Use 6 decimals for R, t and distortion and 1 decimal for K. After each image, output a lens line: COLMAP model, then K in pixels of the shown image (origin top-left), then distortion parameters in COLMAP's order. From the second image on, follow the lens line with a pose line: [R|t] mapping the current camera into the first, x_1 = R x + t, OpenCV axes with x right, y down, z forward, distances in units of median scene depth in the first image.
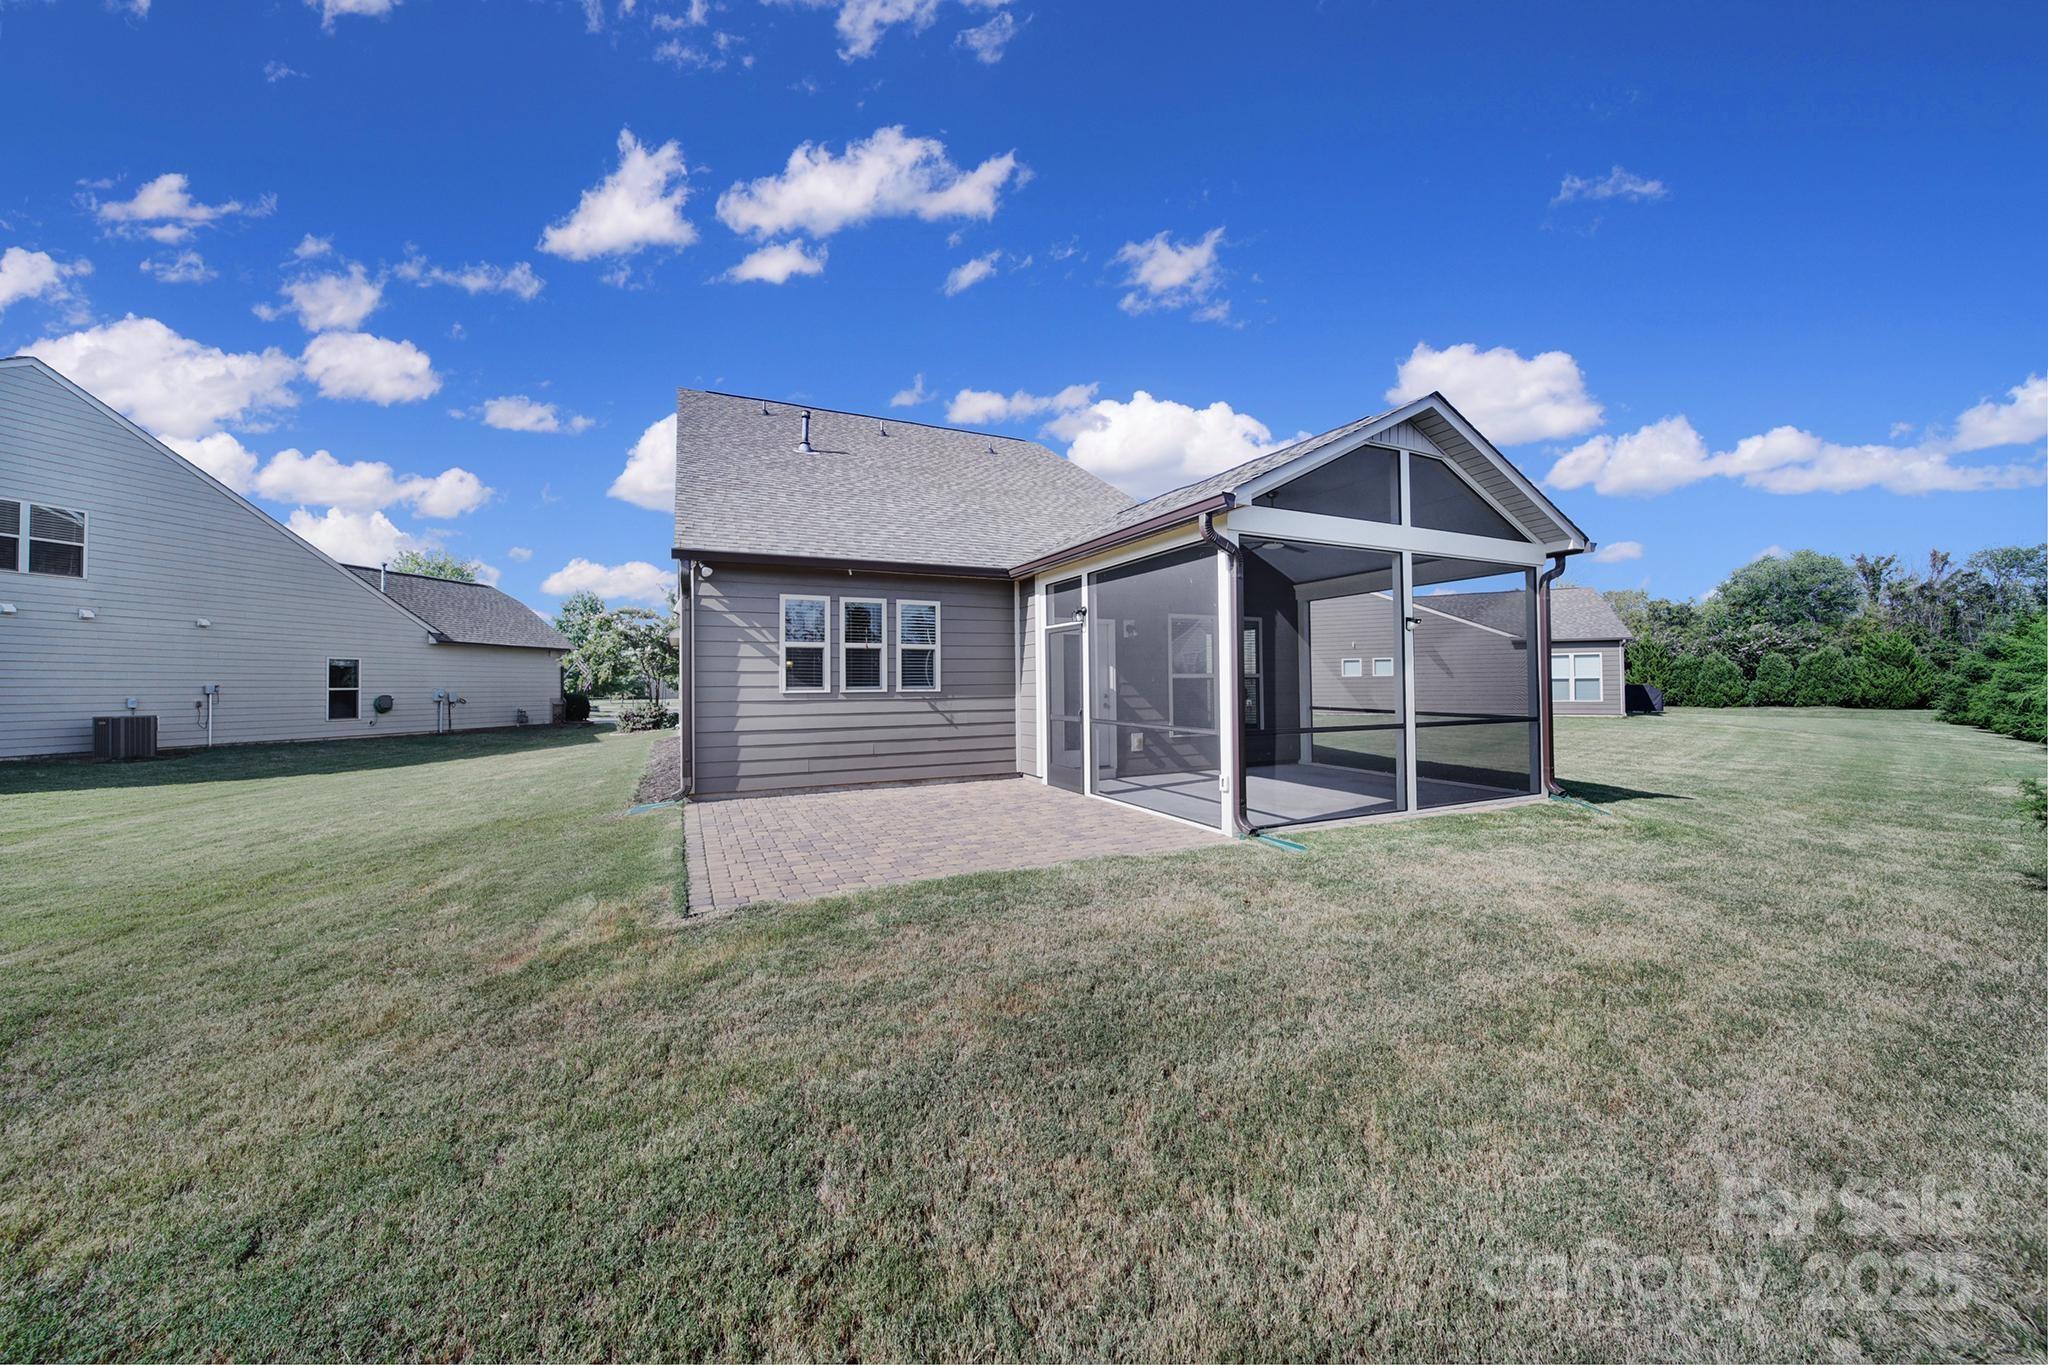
lens RADIAL K [[723.6, 0, 1023.4], [0, 723.6, 672.1], [0, 0, 1]] dist [0.000817, -0.001596]
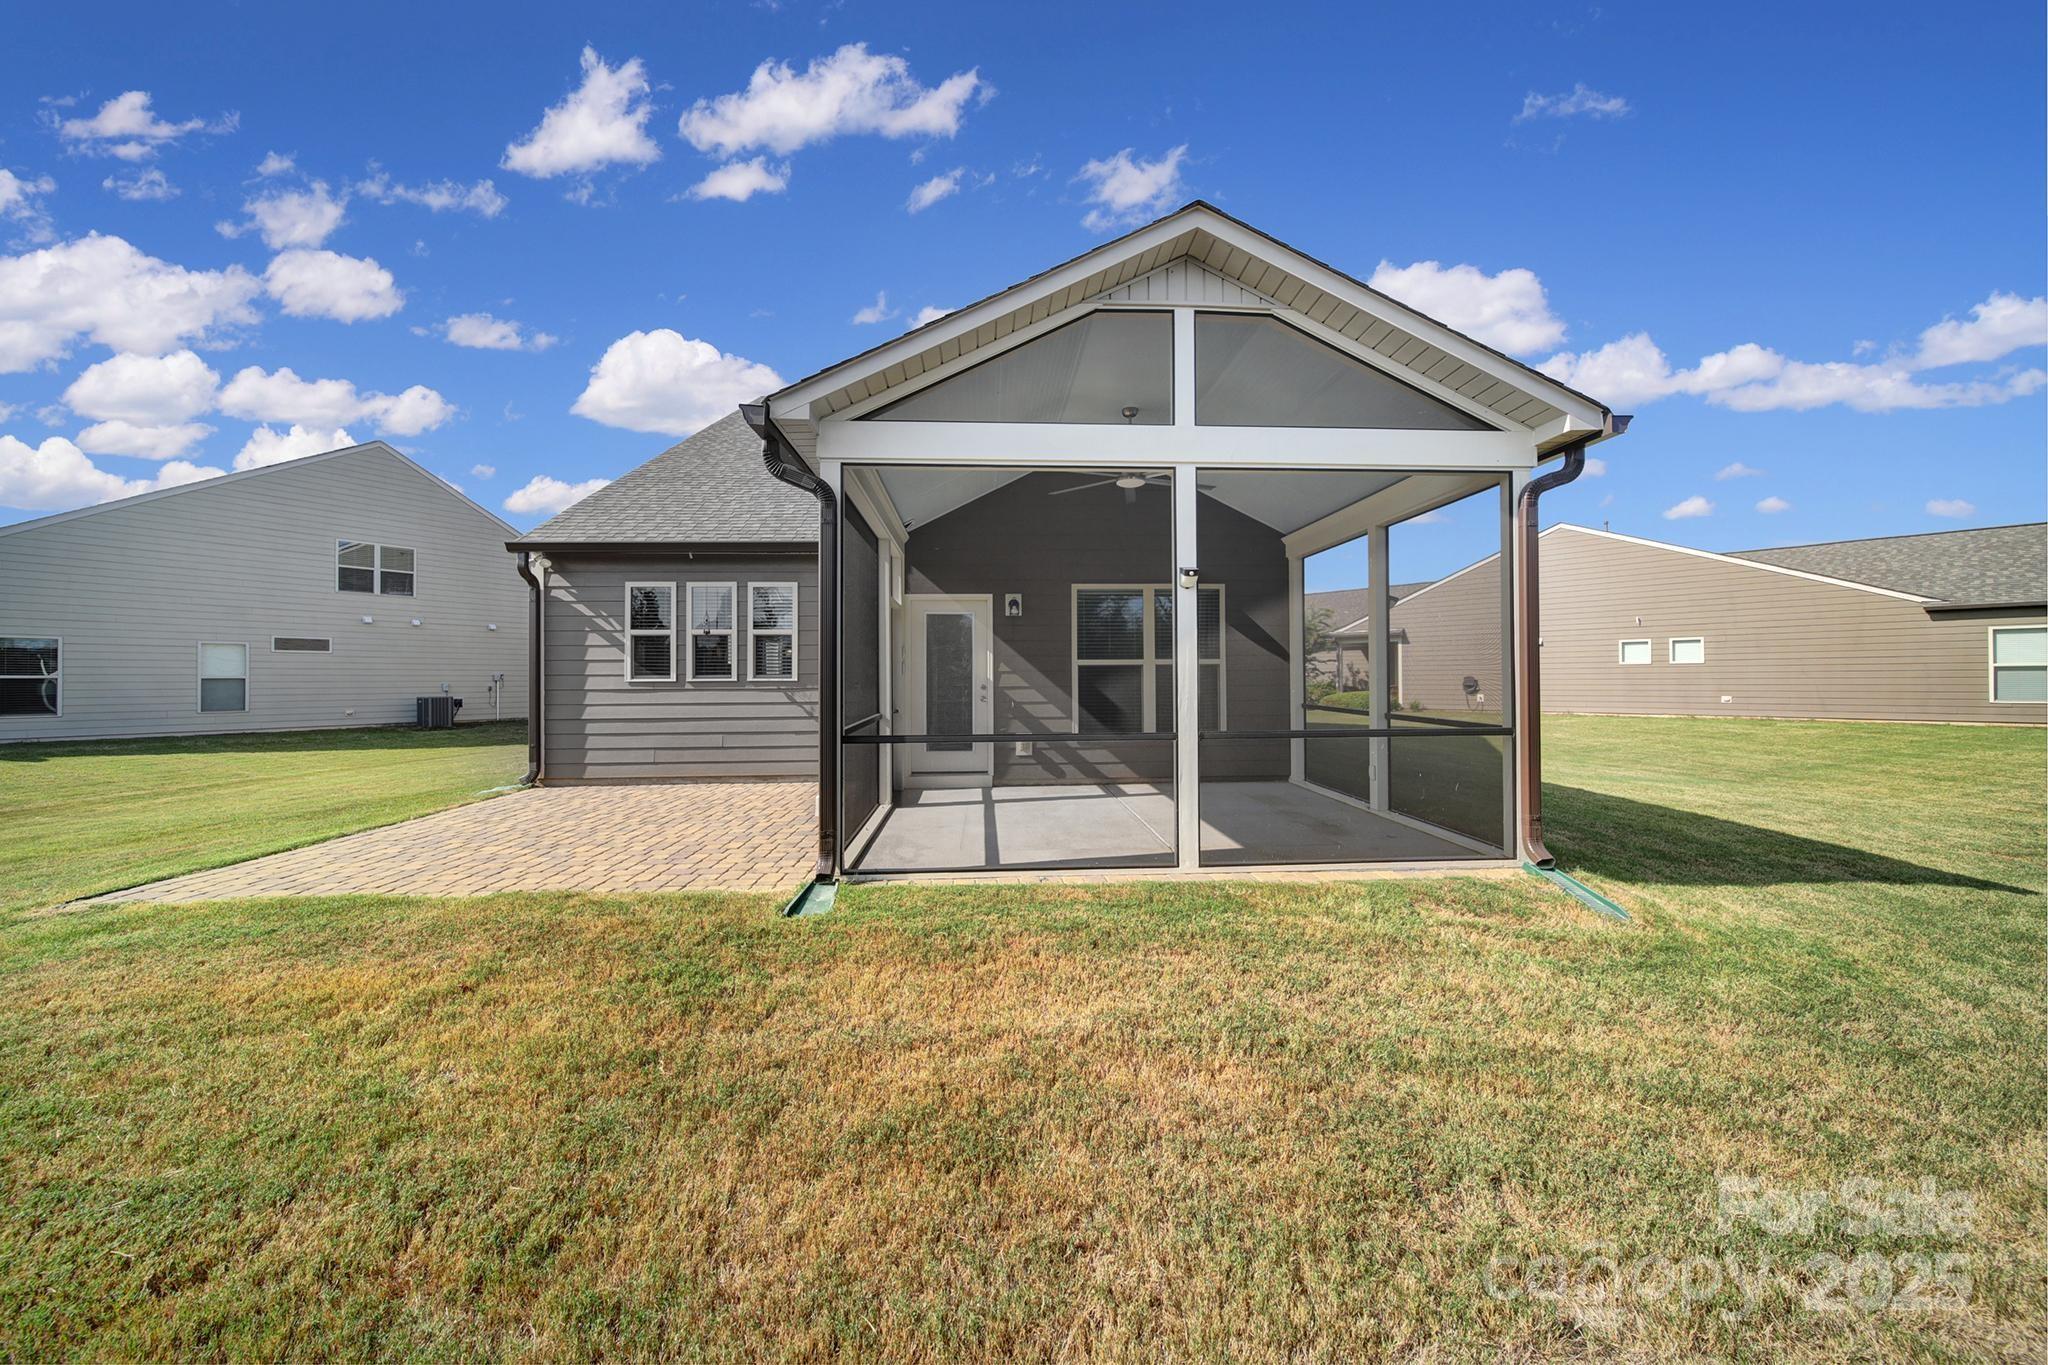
lens RADIAL K [[723.6, 0, 1027.4], [0, 723.6, 680.0], [0, 0, 1]] dist [0.000817, -0.001596]
pose [[0.922329, 0.003889, -0.386386, 0.517922], [0.005871, 0.999693, 0.024076, 0.005311], [0.386361, -0.024474, 0.922023, 0.277873]]
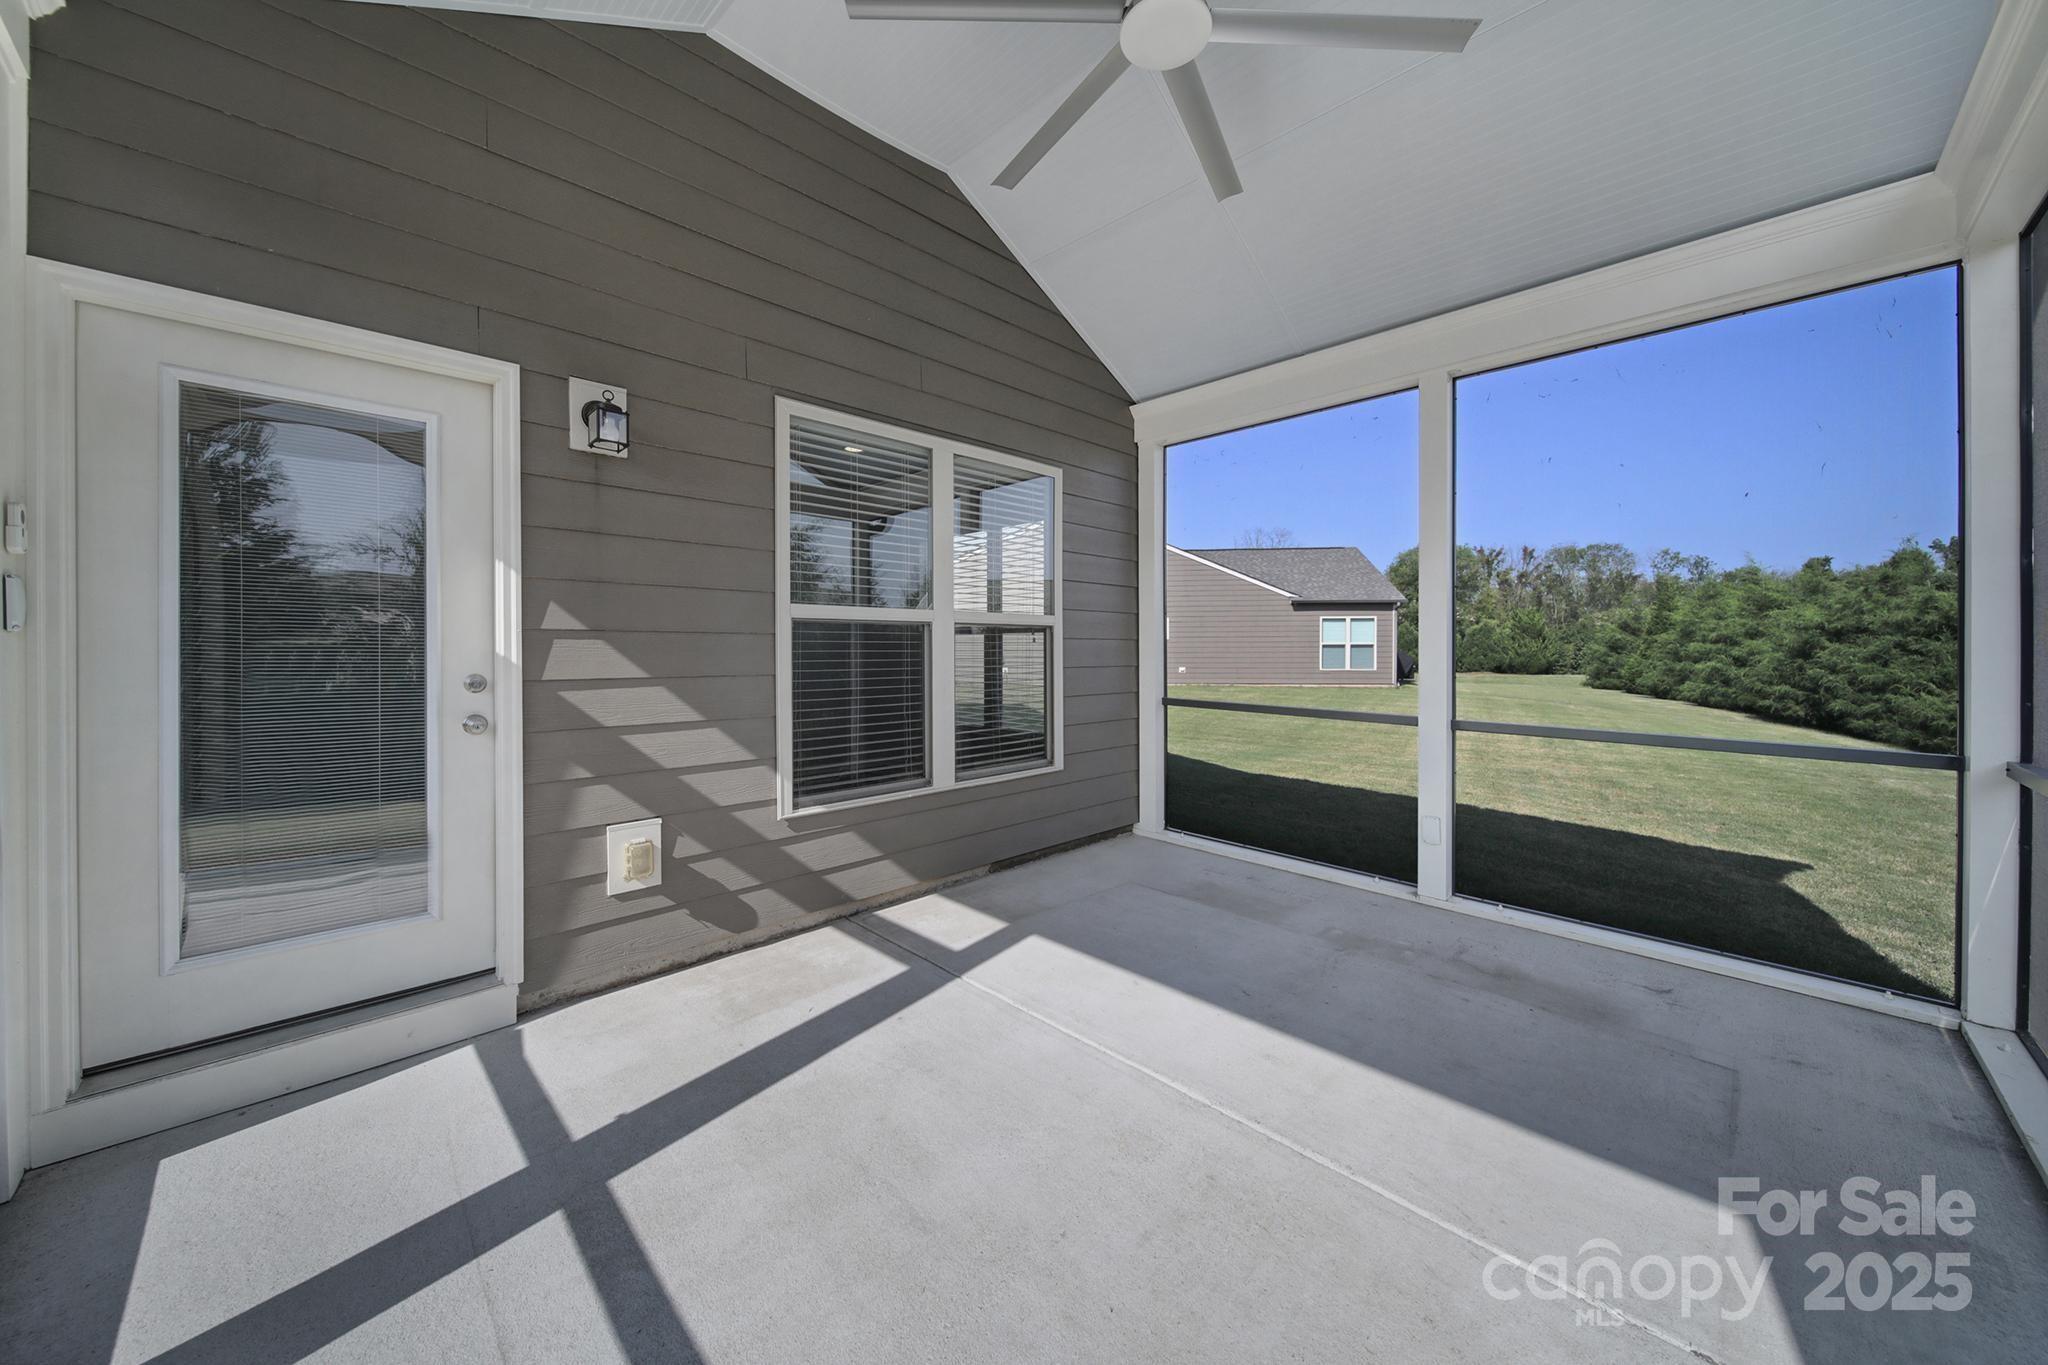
lens RADIAL K [[723.6, 0, 1004.1], [0, 723.6, 655.0], [0, 0, 1]] dist [0.000817, -0.001596]
pose [[0.952632, 0.006295, 0.304060, 0.224336], [-0.014623, 0.999577, 0.025119, 0.016174], [-0.303773, -0.028376, 0.952322, 0.776227]]
